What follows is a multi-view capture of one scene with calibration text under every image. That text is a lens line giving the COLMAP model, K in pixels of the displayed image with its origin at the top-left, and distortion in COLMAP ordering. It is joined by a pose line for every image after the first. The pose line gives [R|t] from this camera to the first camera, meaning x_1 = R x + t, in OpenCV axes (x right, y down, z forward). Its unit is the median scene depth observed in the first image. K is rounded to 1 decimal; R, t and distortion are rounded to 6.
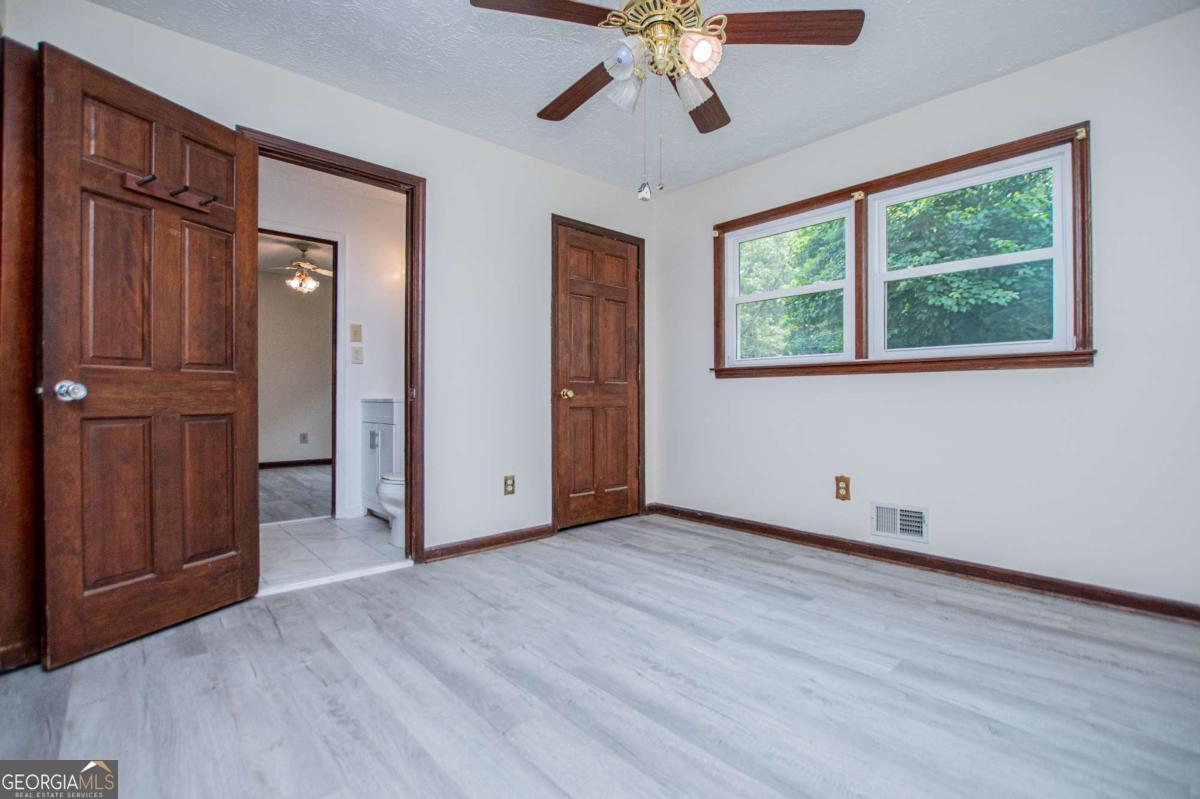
lens RADIAL K [[536.3, 0, 605.2], [0, 536.3, 401.3], [0, 0, 1]] dist [-0.022828, 0.000619]
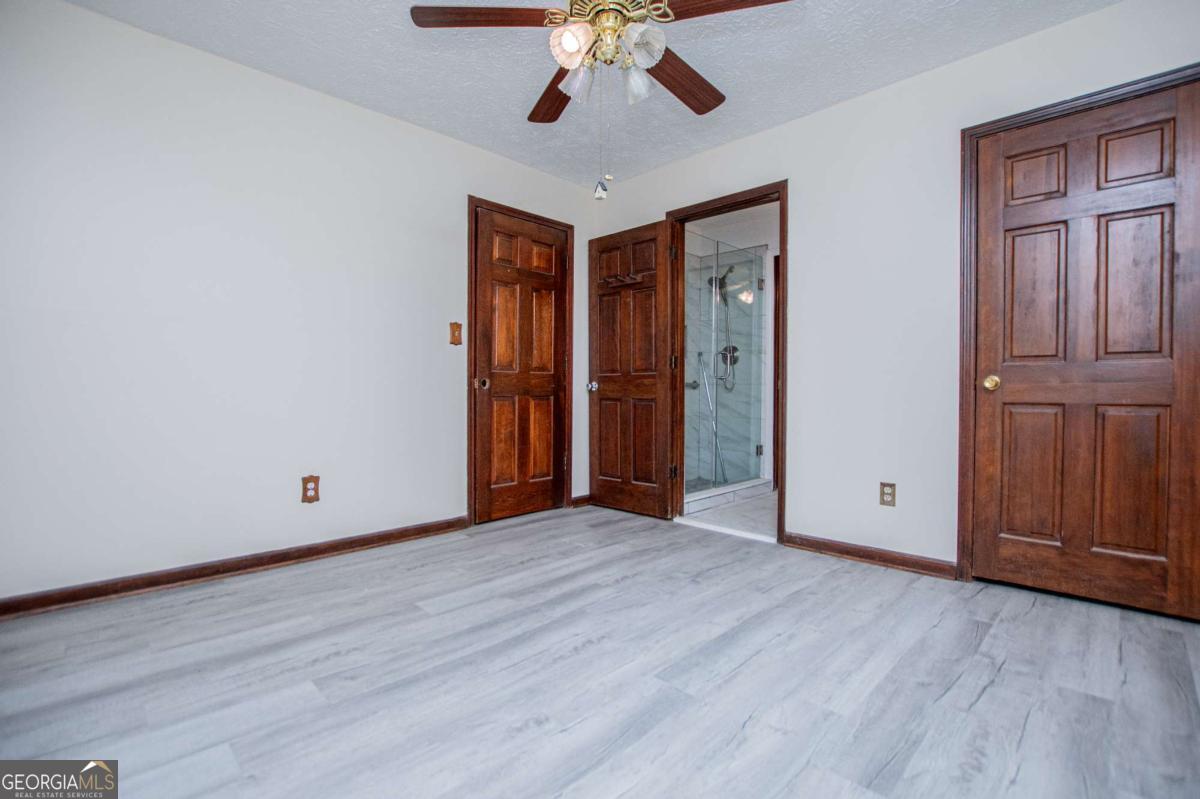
lens RADIAL K [[536.3, 0, 605.2], [0, 536.3, 401.3], [0, 0, 1]] dist [-0.022828, 0.000619]
pose [[0.053260, 0.015707, -0.998457, 0.777573], [-0.002533, 0.999875, 0.015594, 0.002497], [0.998577, 0.001699, 0.053293, 0.658417]]
